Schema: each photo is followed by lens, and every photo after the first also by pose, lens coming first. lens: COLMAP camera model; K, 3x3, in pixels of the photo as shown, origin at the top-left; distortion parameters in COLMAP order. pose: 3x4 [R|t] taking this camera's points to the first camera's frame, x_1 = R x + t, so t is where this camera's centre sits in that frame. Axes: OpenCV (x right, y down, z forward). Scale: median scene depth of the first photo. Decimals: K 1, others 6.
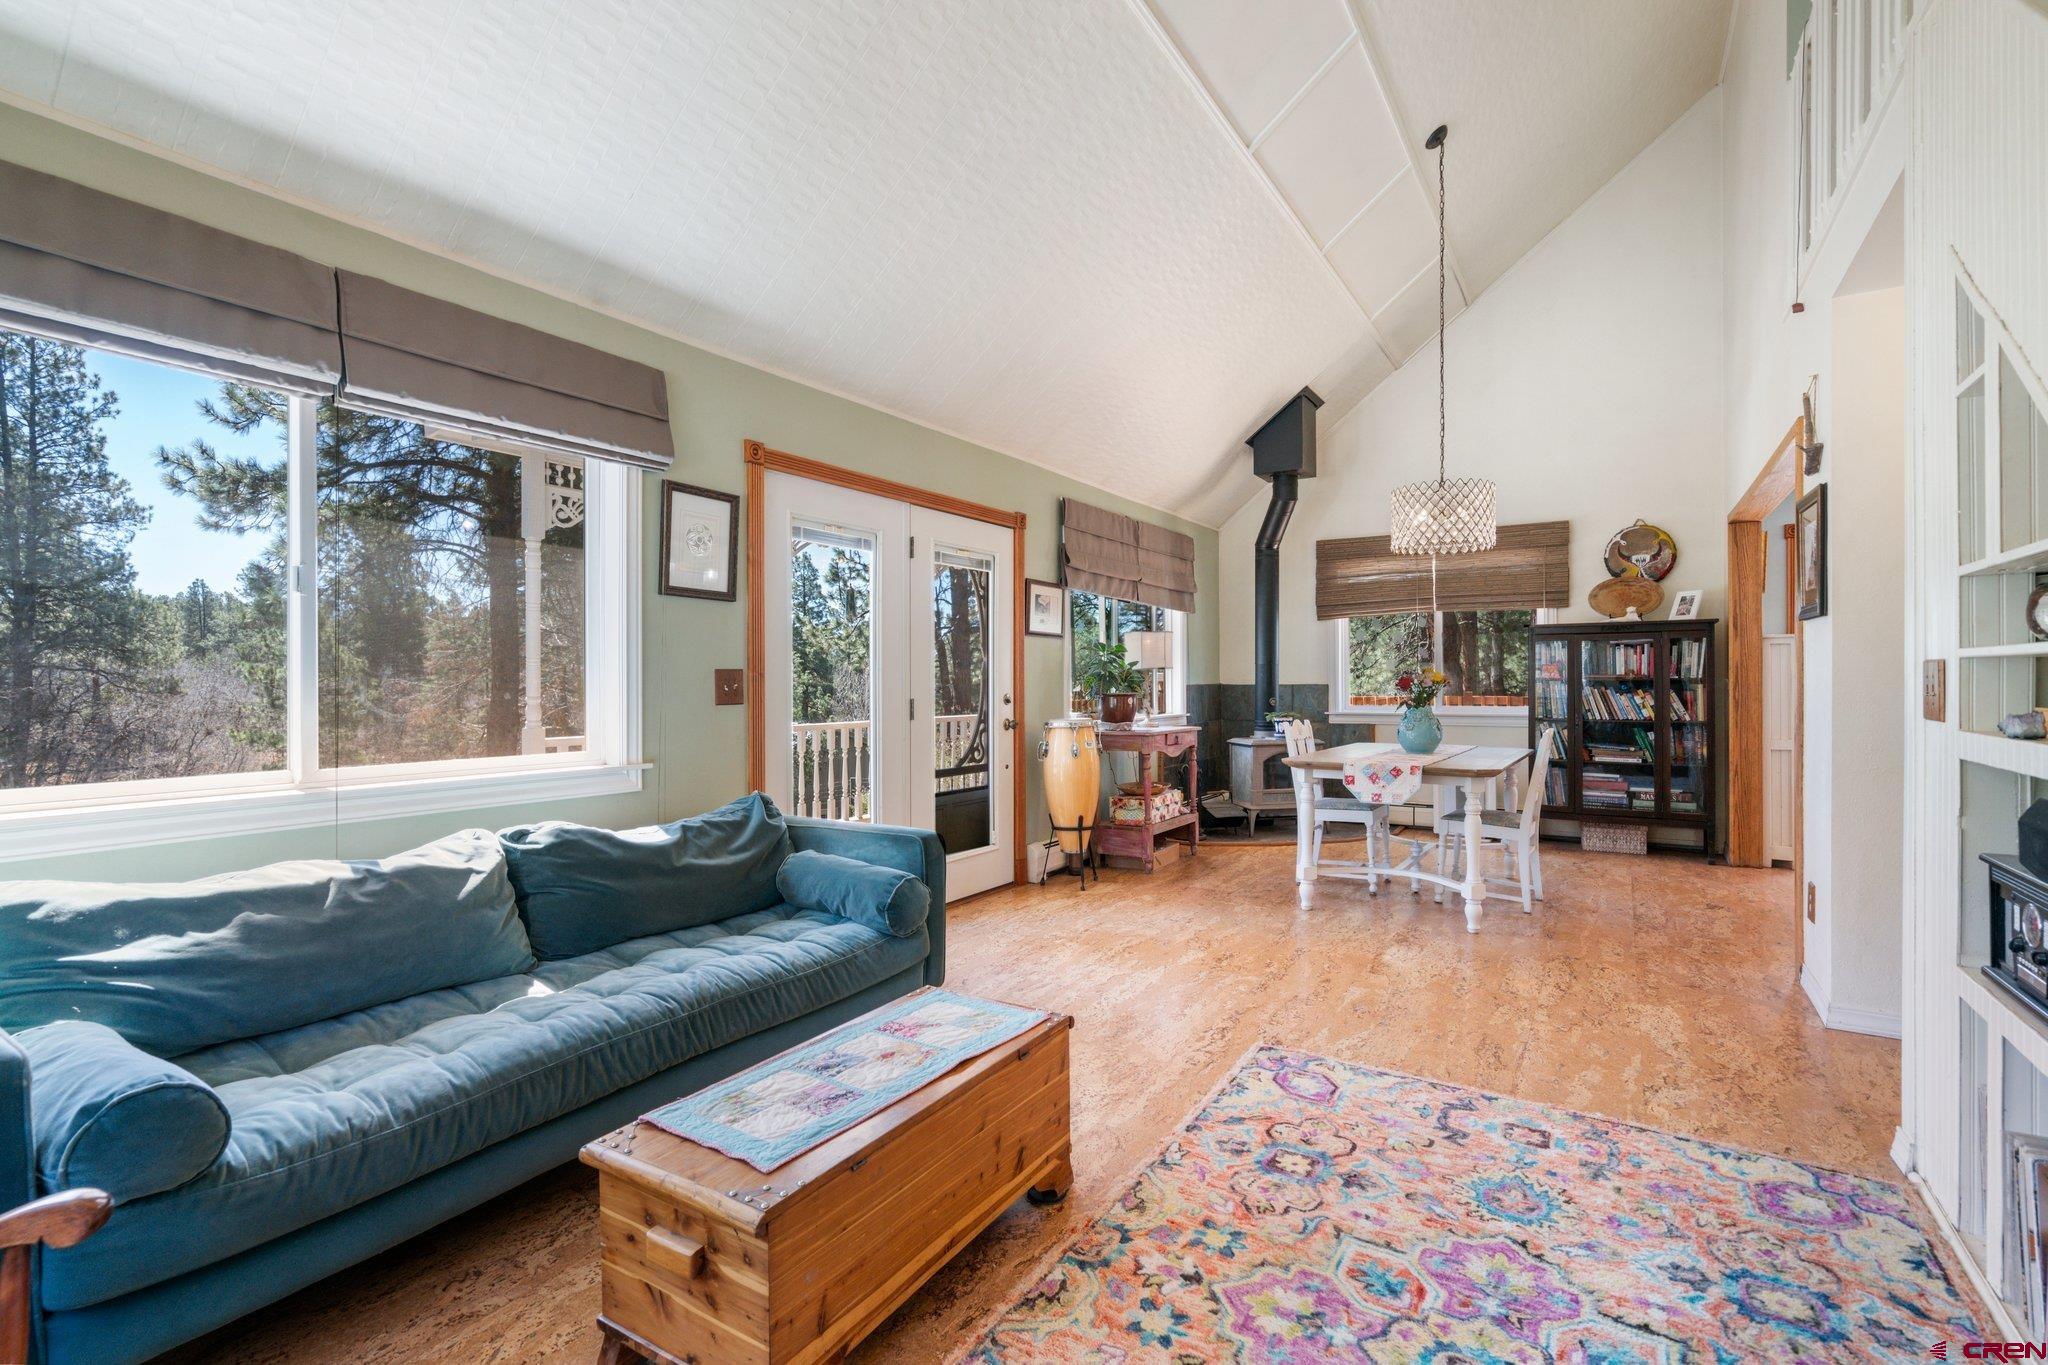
lens RADIAL K [[930.1, 0, 1012.8], [0, 930.1, 679.9], [0, 0, 1]] dist [-0.008418, 0.002481]
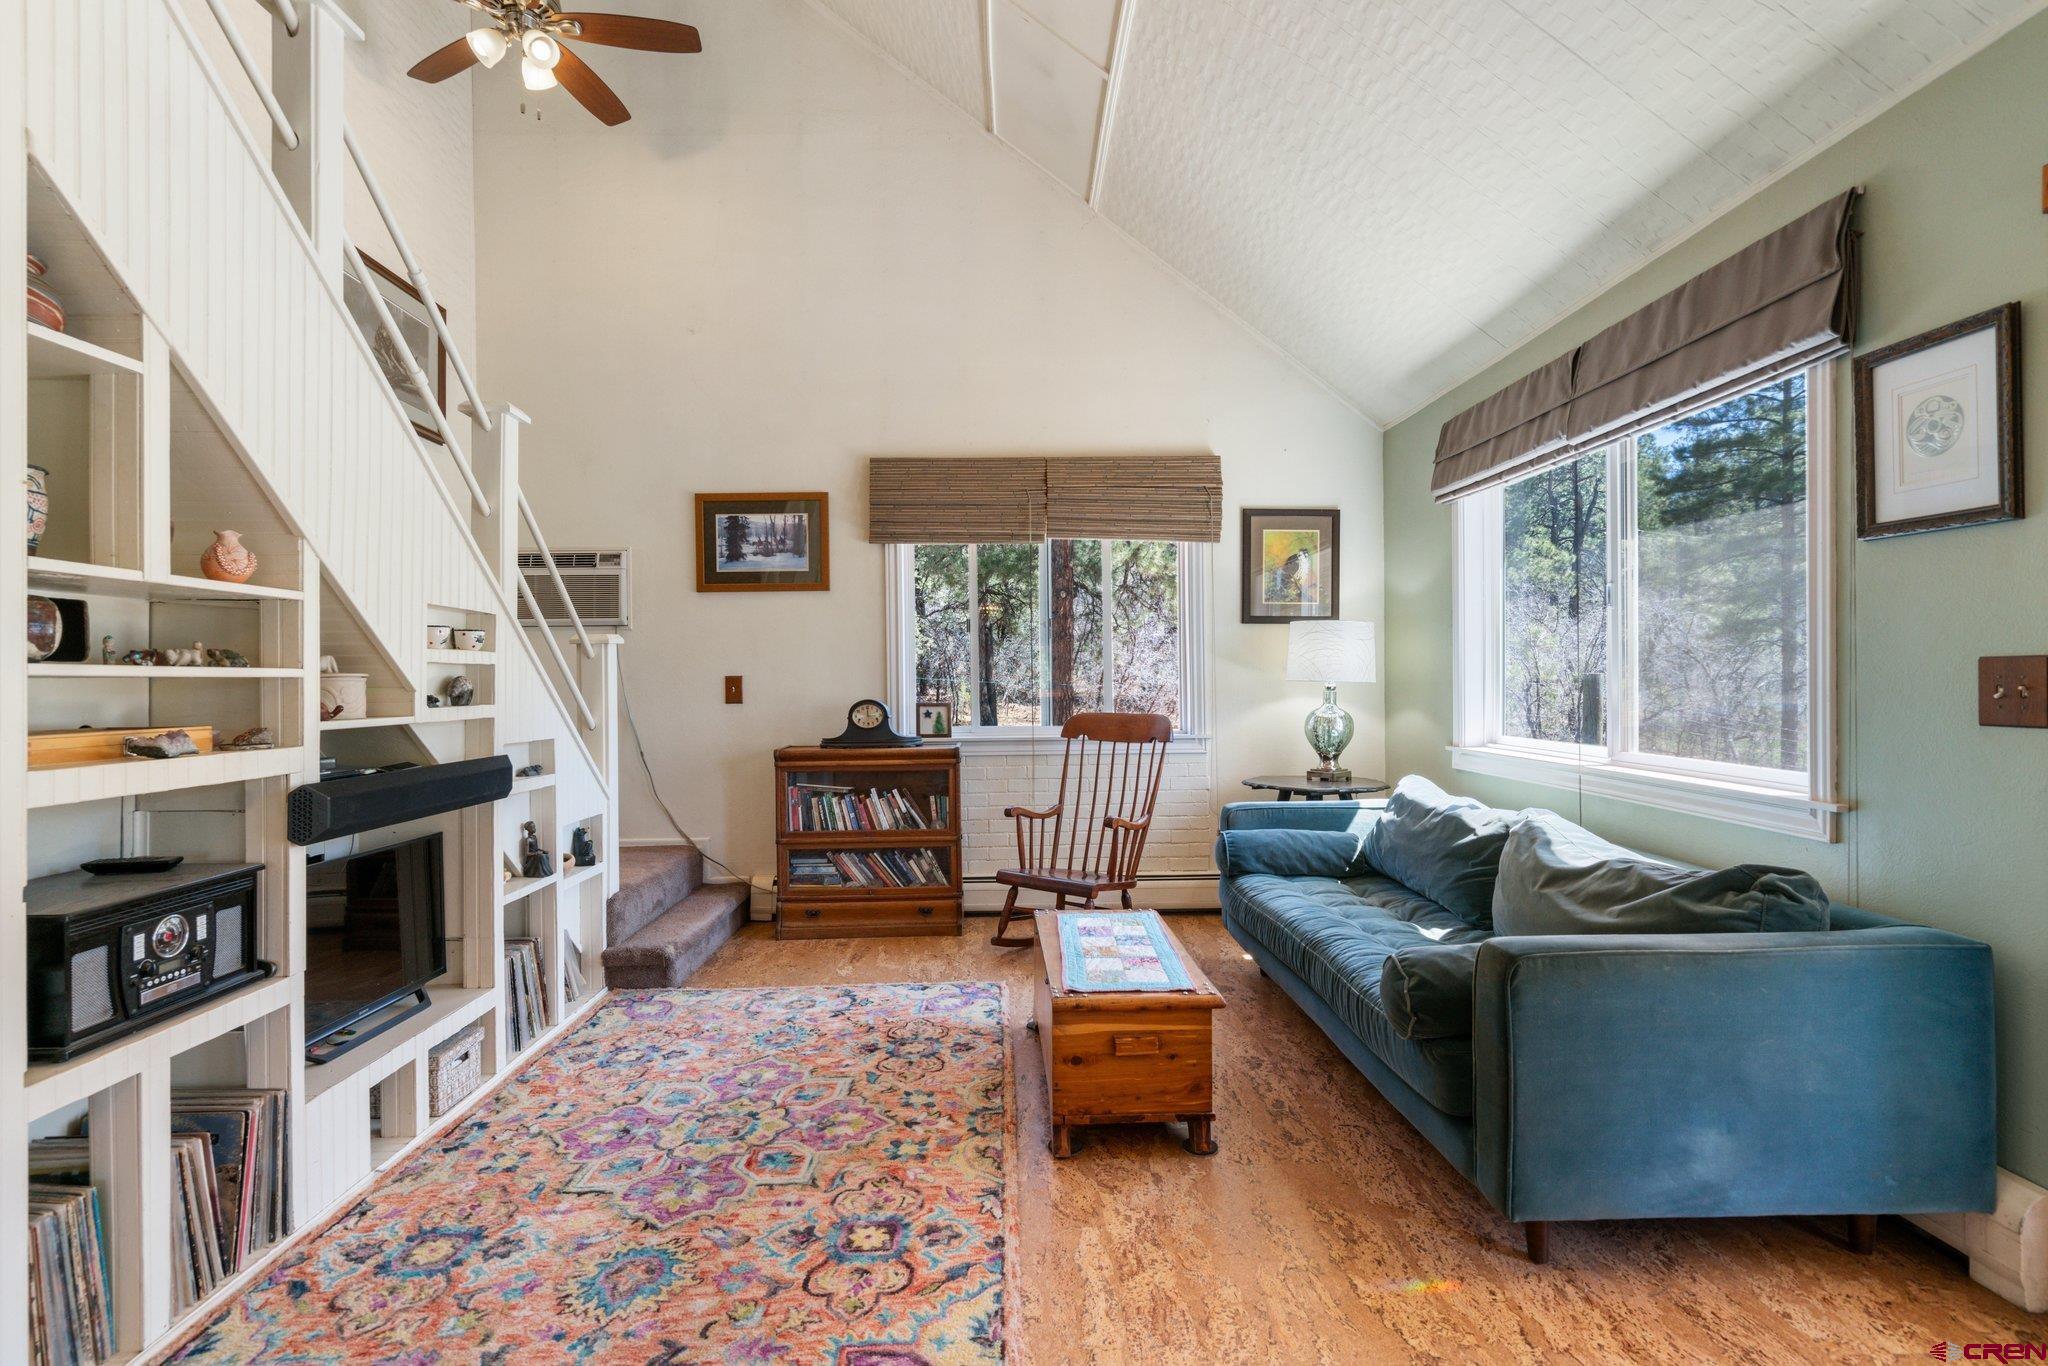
lens RADIAL K [[998.9, 0, 1021.6], [0, 998.9, 679.5], [0, 0, 1]] dist [-0.000571, -0.000016]
pose [[-0.827941, 0.011983, -0.560687, 0.806071], [0.012932, 0.999914, 0.002274, -0.010462], [0.560666, -0.005369, -0.828025, 2.126187]]
